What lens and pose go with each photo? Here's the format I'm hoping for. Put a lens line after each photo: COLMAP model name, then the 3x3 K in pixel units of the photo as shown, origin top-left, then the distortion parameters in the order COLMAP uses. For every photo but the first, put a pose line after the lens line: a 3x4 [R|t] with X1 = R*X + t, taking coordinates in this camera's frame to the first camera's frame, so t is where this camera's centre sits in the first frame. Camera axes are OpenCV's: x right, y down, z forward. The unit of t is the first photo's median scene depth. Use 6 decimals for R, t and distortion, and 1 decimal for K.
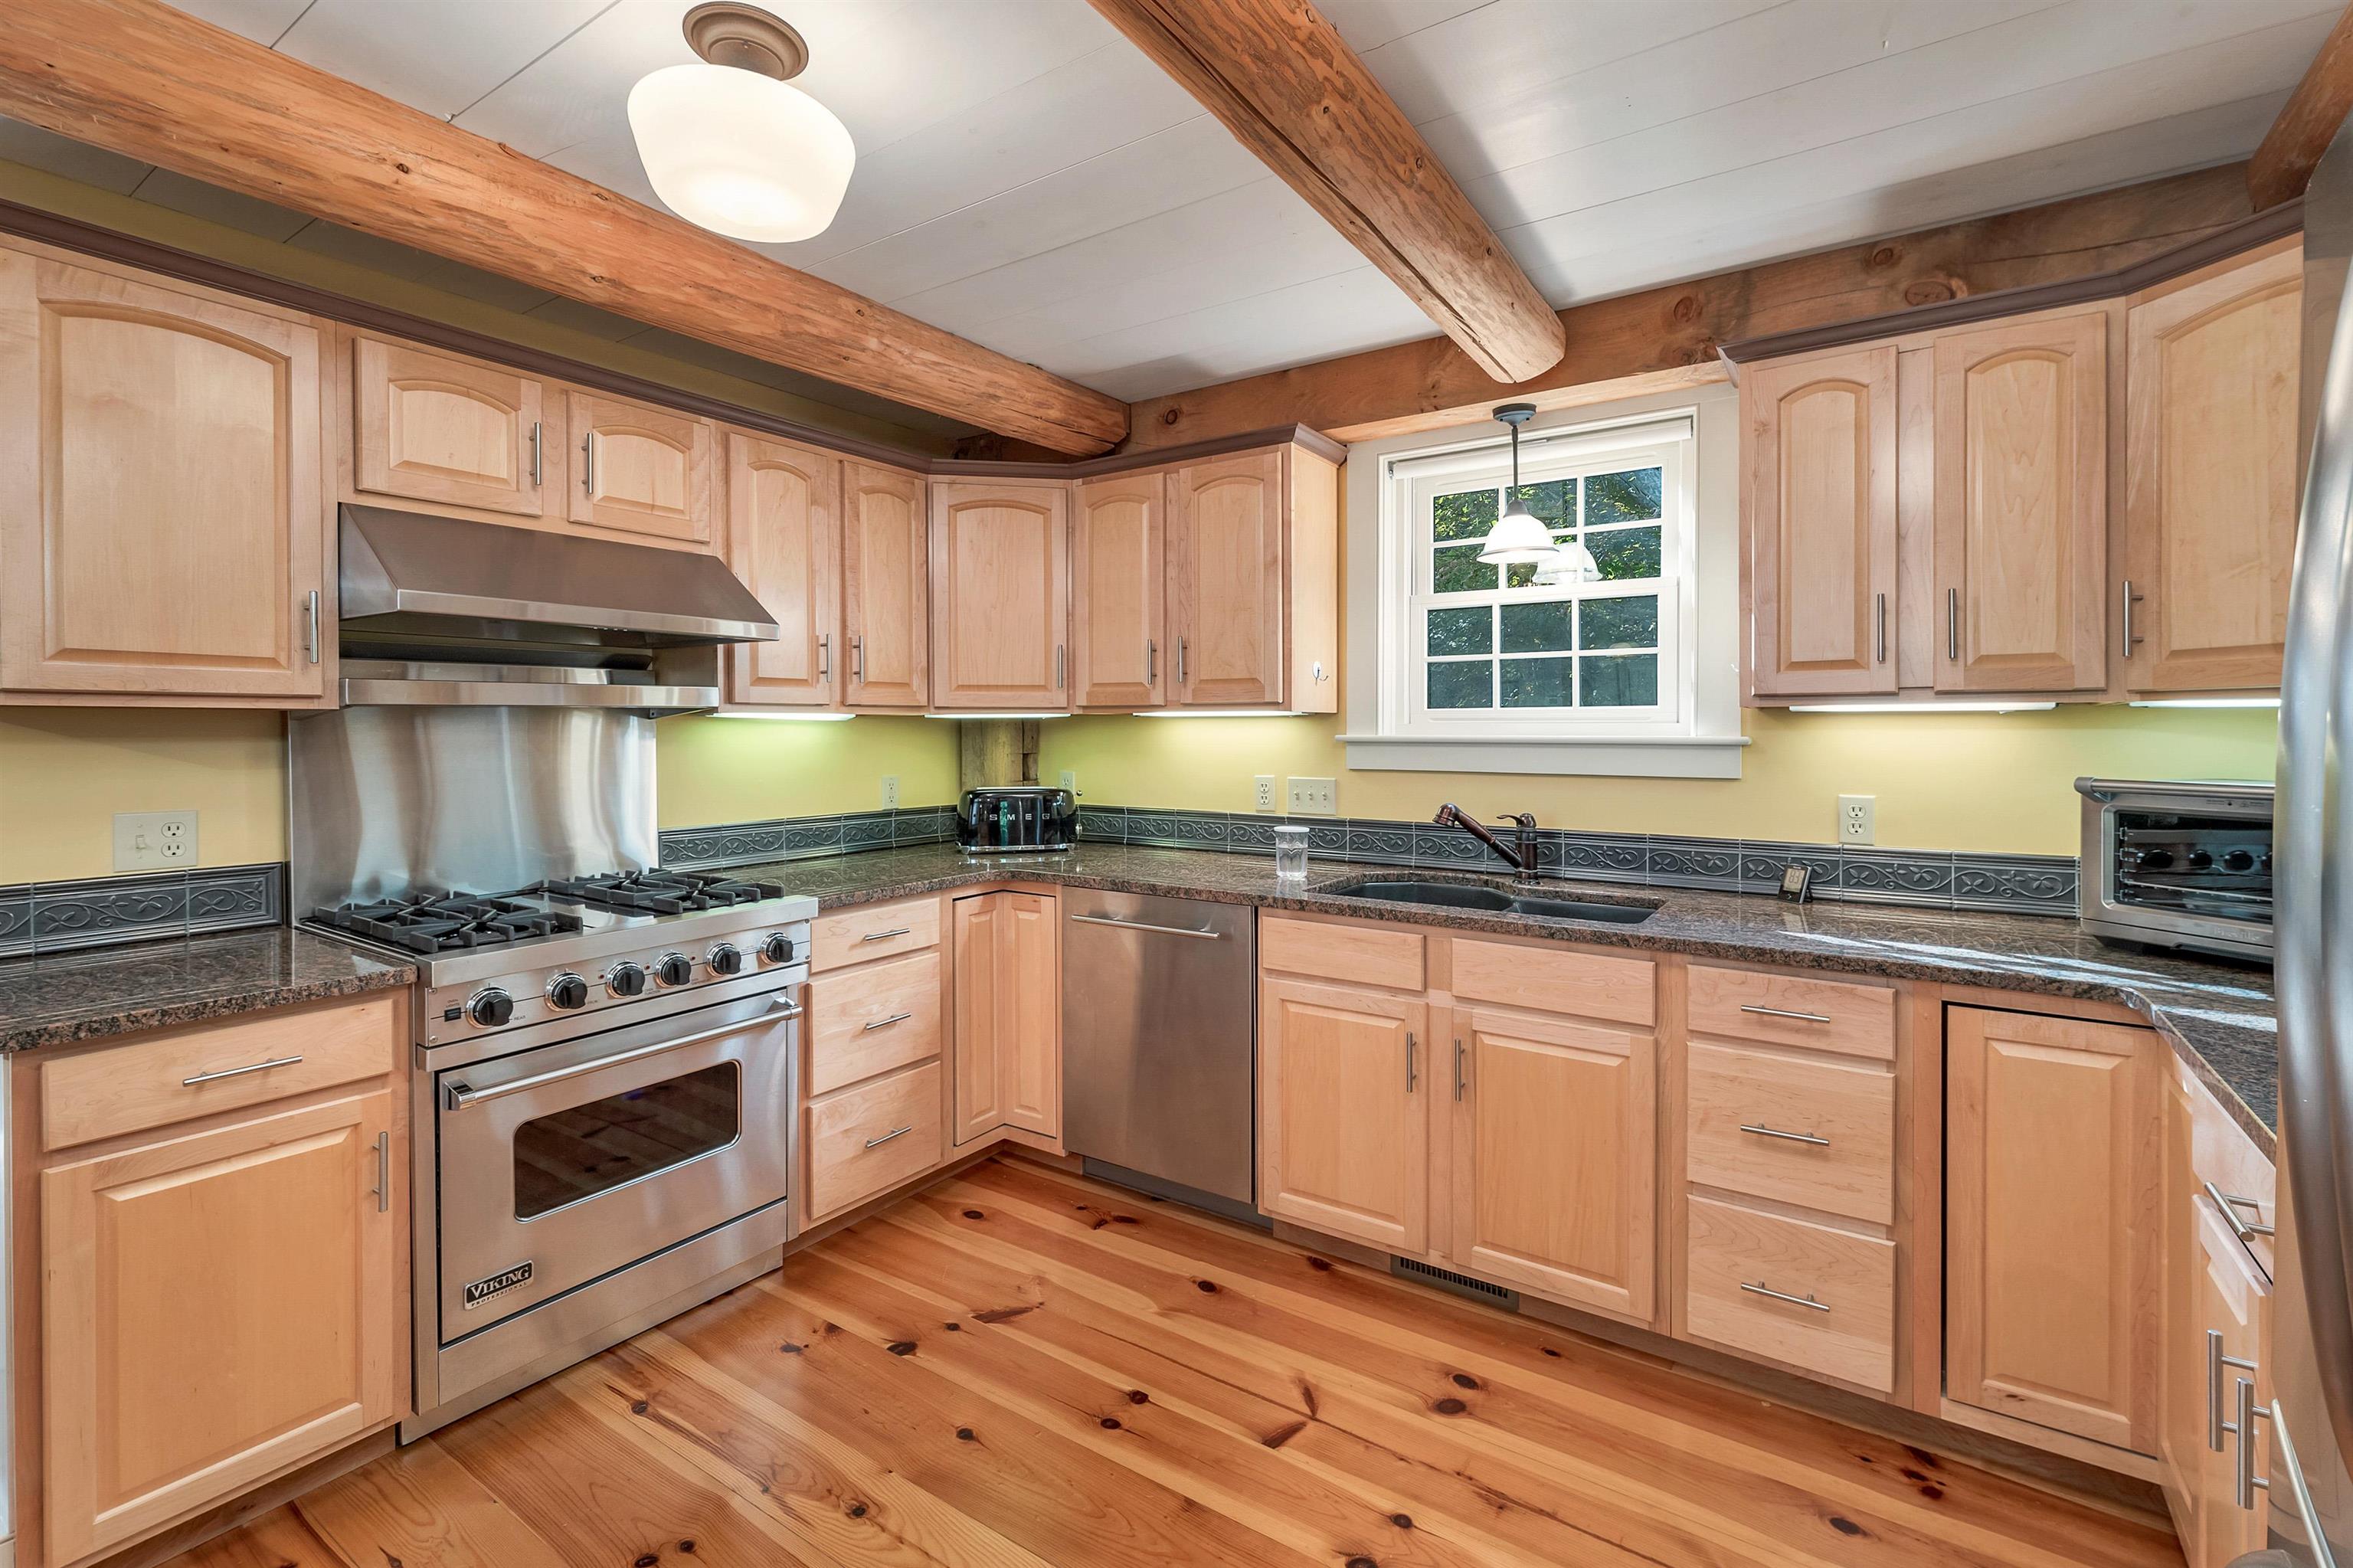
lens RADIAL K [[1022.6, 0, 1199.2], [0, 1022.6, 728.3], [0, 0, 1]] dist [0.007262, -0.000236]
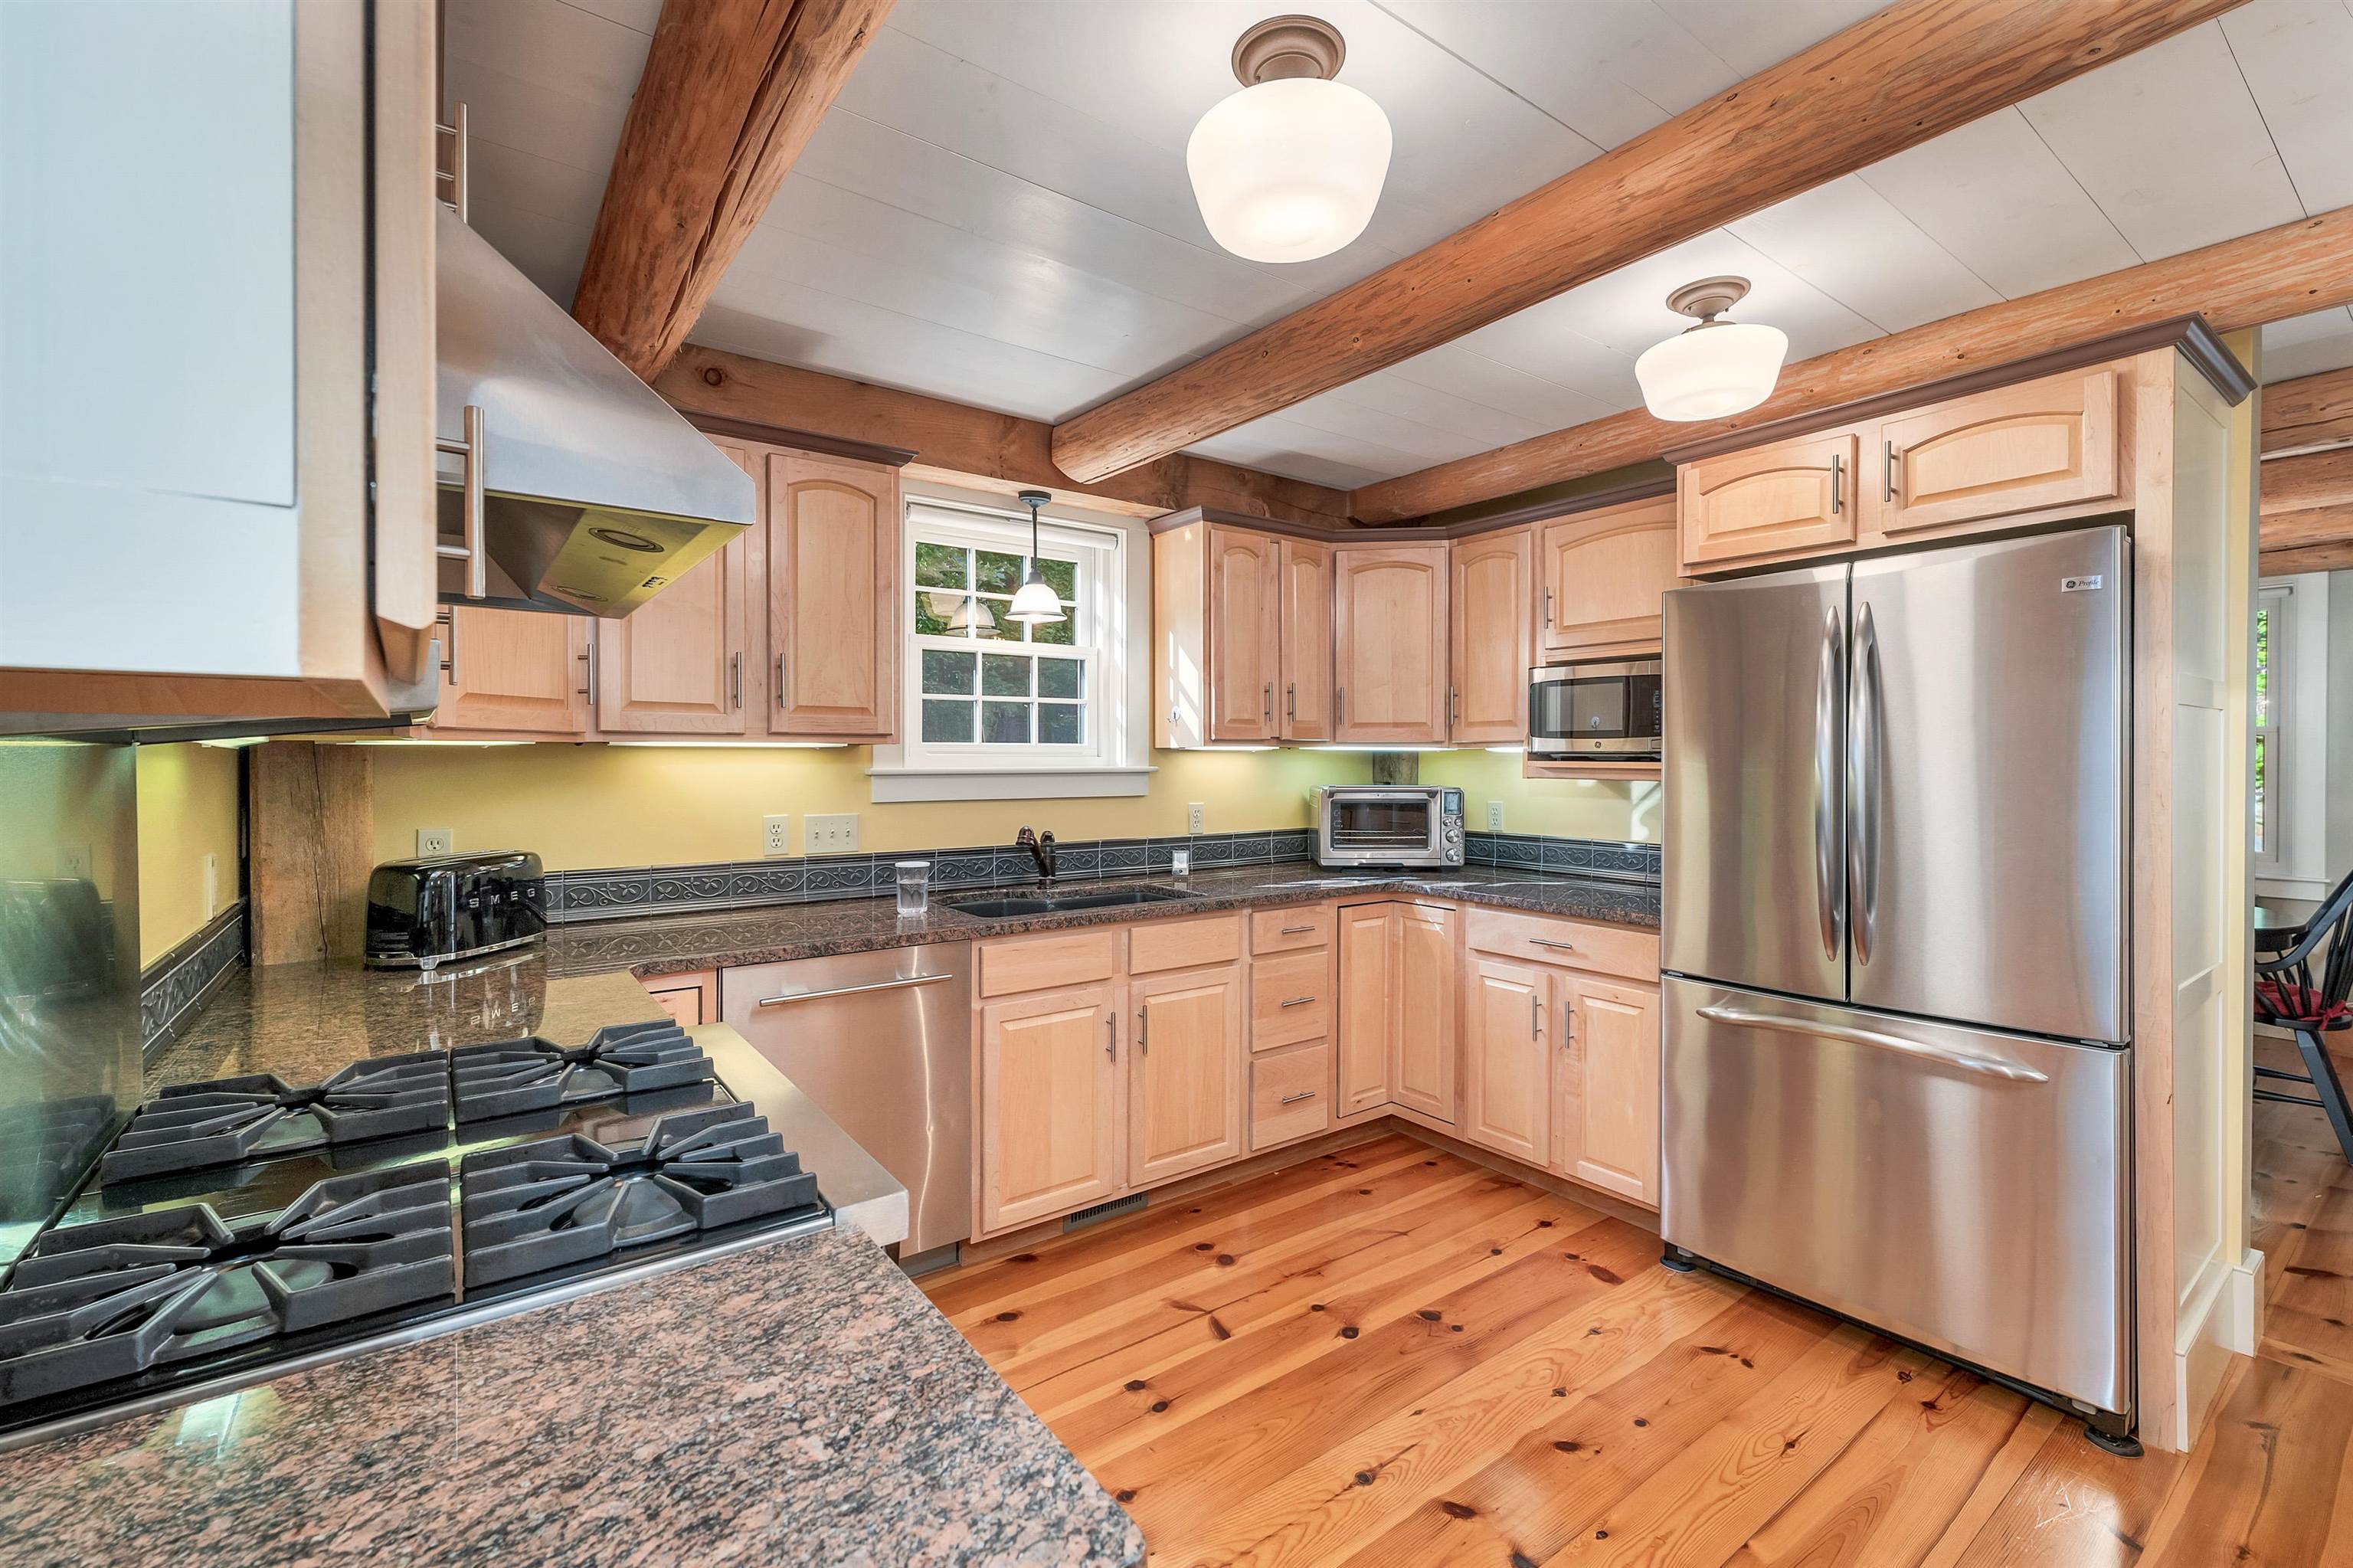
lens RADIAL K [[1022.6, 0, 1206.8], [0, 1022.6, 756.4], [0, 0, 1]] dist [0.007262, -0.000236]
pose [[0.328525, 0.000115, 0.944495, -0.746439], [-0.002888, 0.999995, 0.000883, -0.006879], [-0.944491, -0.003018, 0.328523, 0.410616]]
